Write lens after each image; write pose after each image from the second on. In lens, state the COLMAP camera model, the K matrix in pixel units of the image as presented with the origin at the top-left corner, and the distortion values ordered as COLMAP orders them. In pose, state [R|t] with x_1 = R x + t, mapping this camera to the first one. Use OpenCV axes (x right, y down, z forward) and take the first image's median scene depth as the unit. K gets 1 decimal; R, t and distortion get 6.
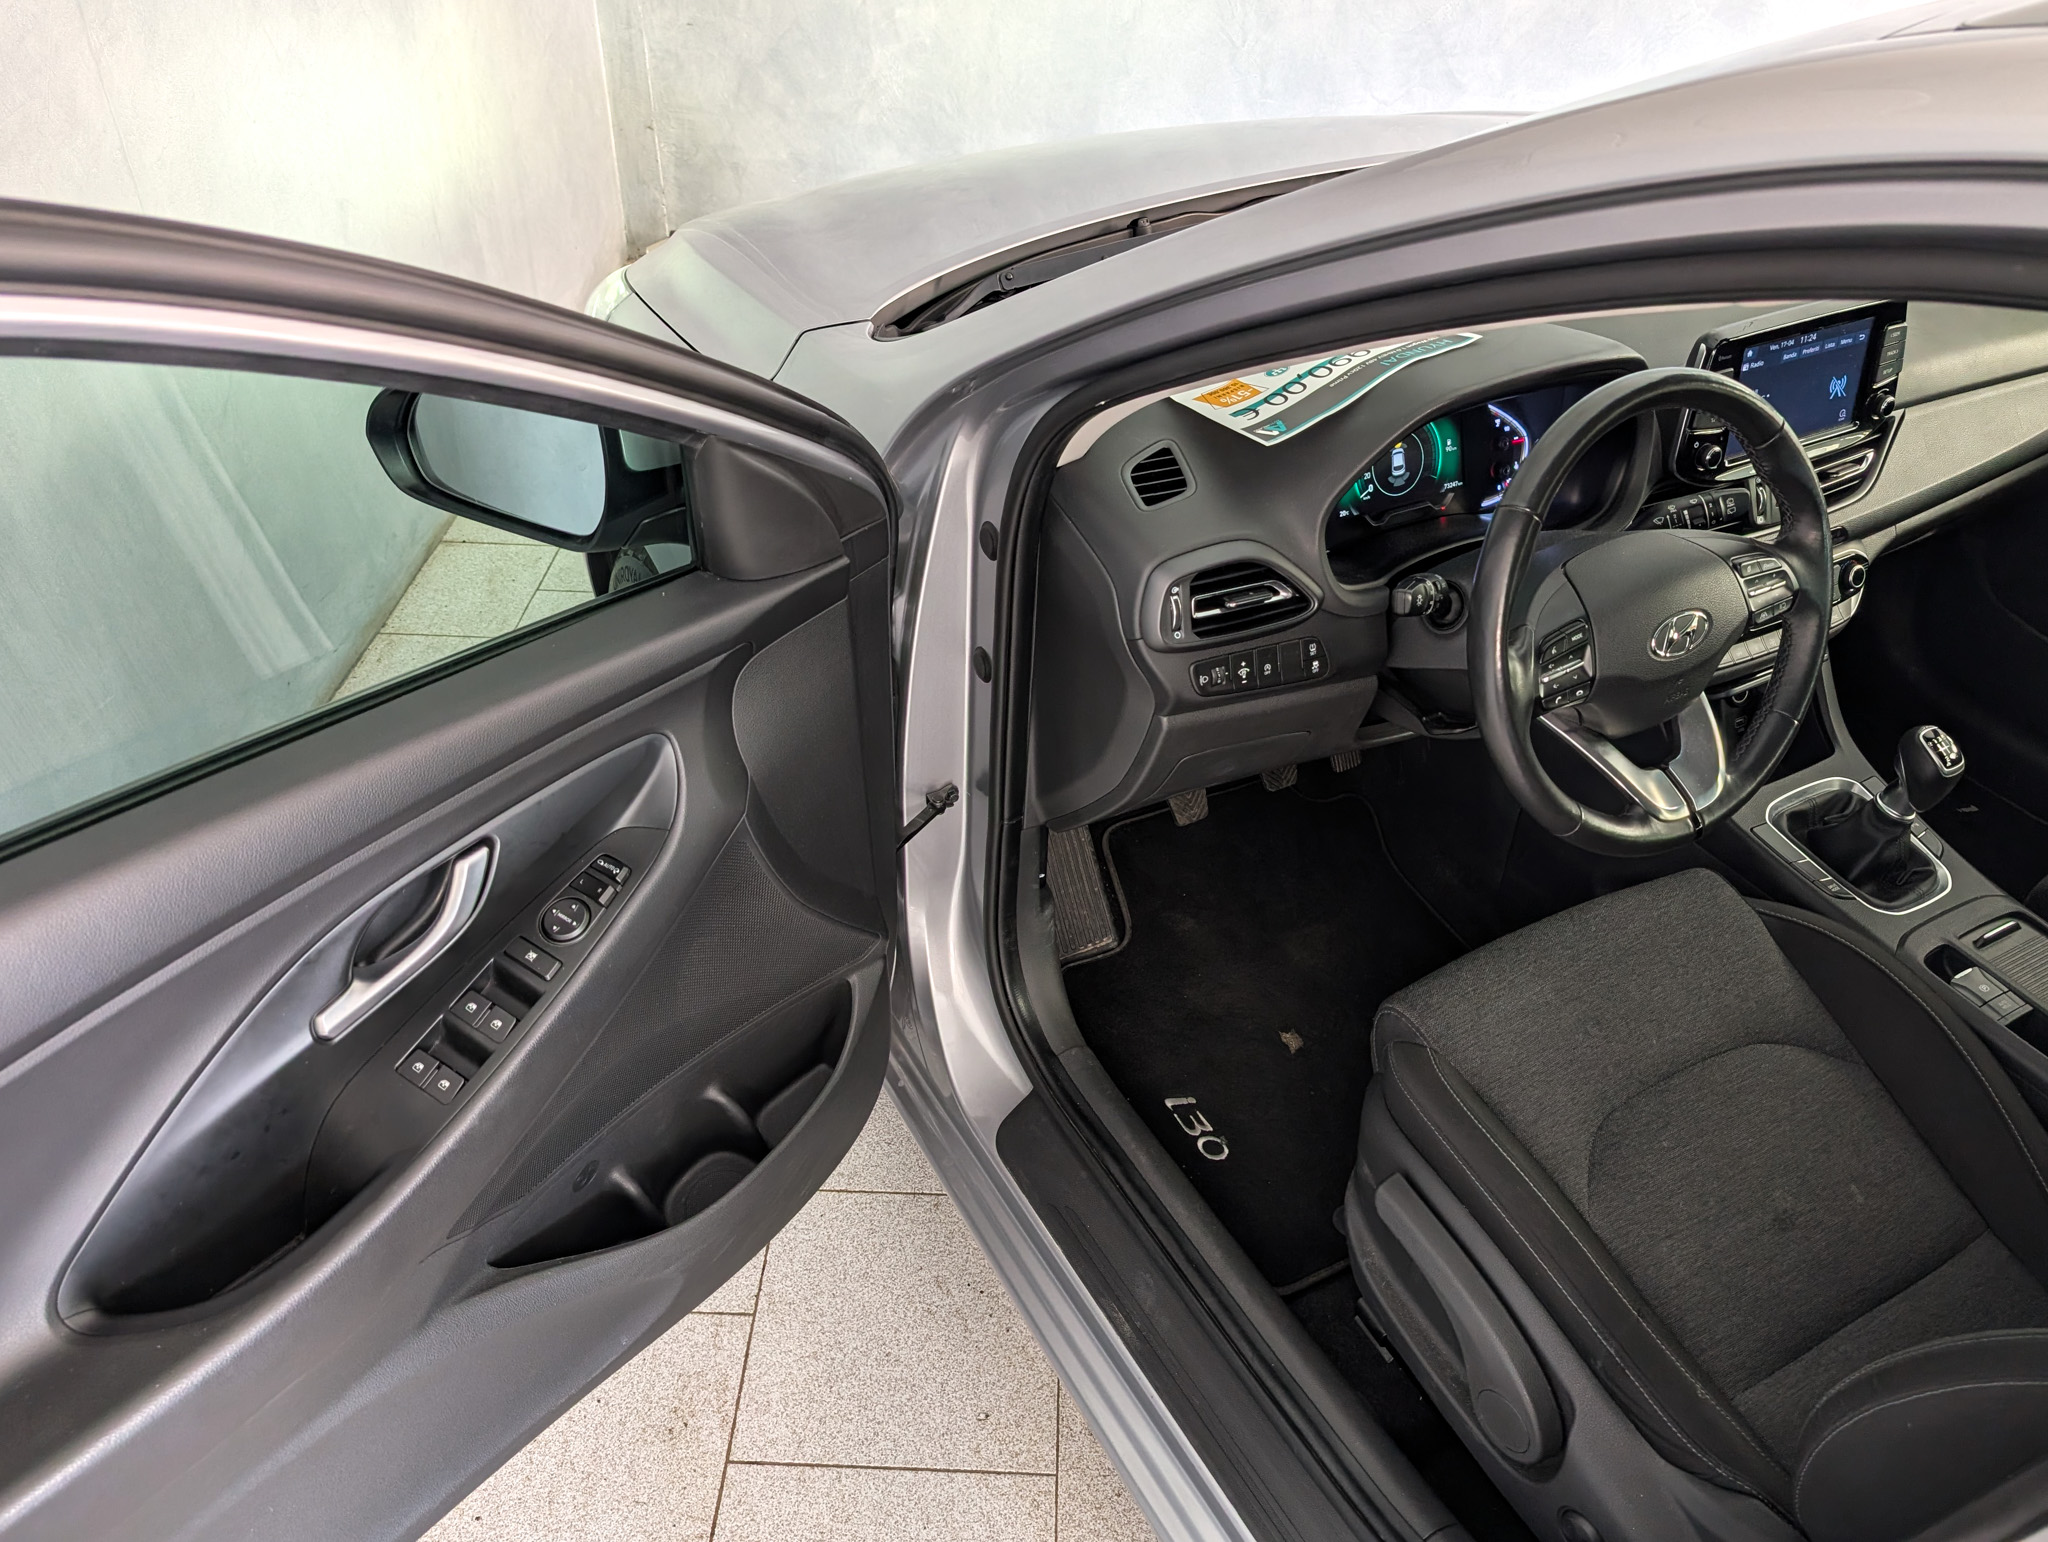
lens RADIAL K [[1545.4, 0, 1036.9], [0, 1545.4, 767.8], [0, 0, 1]] dist [0.030858, -0.023258]
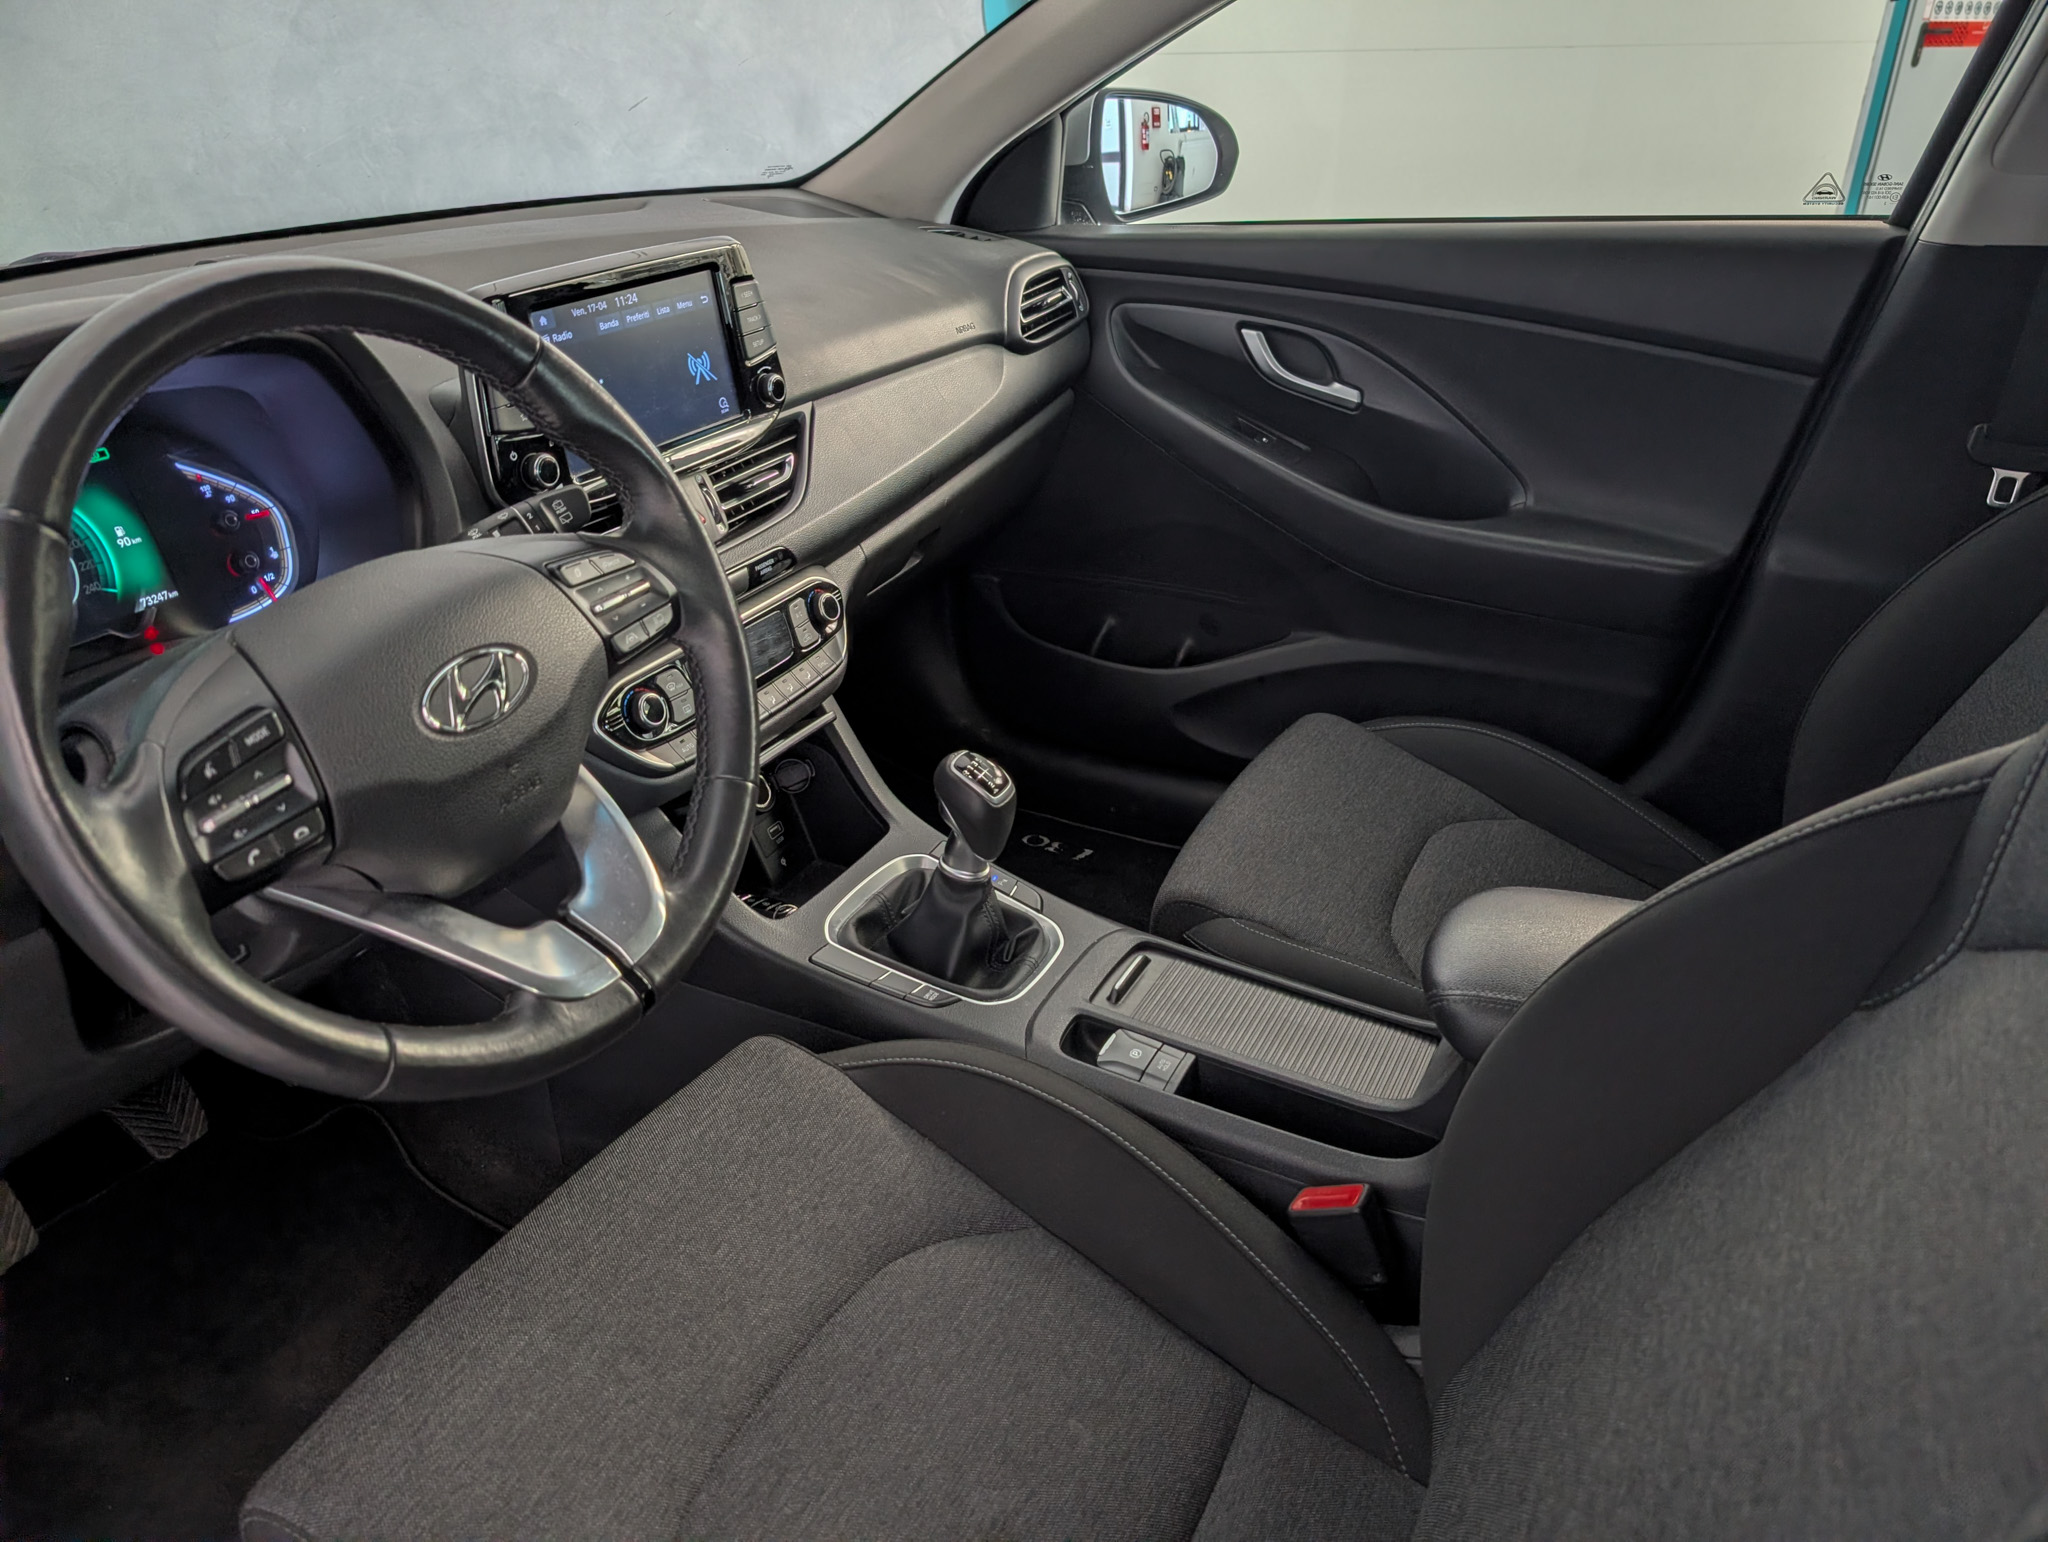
lens RADIAL K [[1462.8, 0, 1032.1], [0, 1462.8, 777.8], [0, 0, 1]] dist [0.008255, -0.010191]
pose [[0.836931, -0.284137, 0.467774, 0.271247], [0.354707, 0.932485, -0.068221, 0.047293], [-0.416809, 0.223019, 0.881211, 0.366860]]
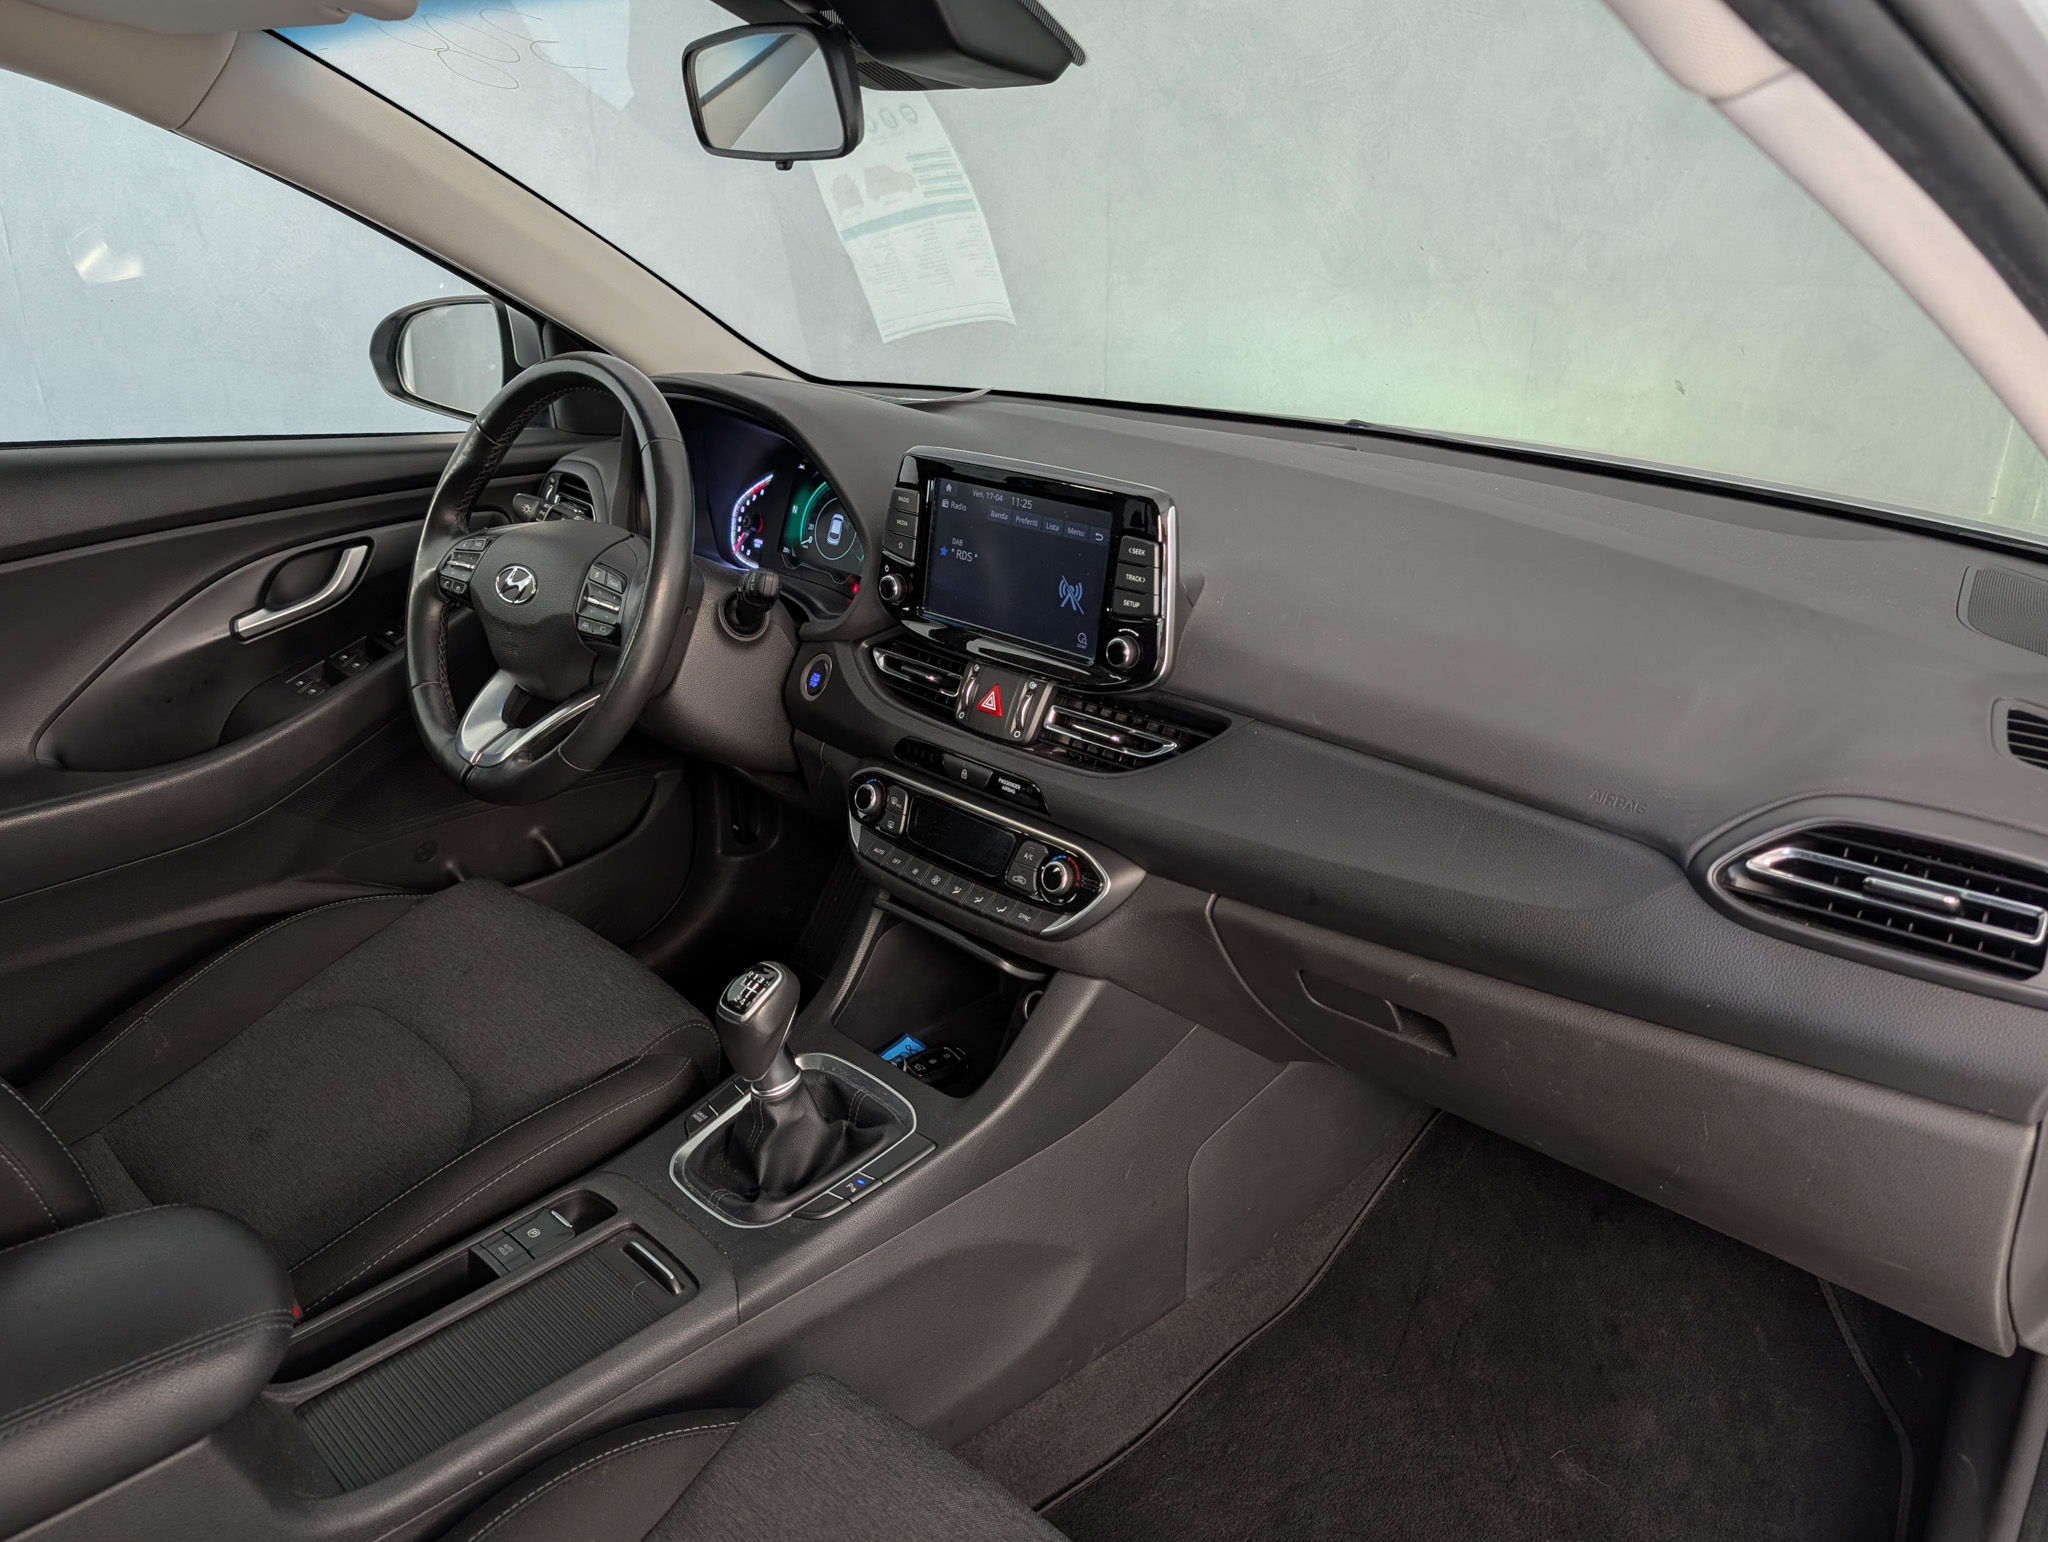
lens RADIAL K [[1545.4, 0, 1019.3], [0, 1545.4, 790.3], [0, 0, 1]] dist [0.030858, -0.023258]
pose [[0.270201, 0.335102, -0.902606, 1.264215], [-0.589631, 0.798706, 0.120018, -0.253280], [0.761135, 0.499776, 0.413397, 0.746403]]
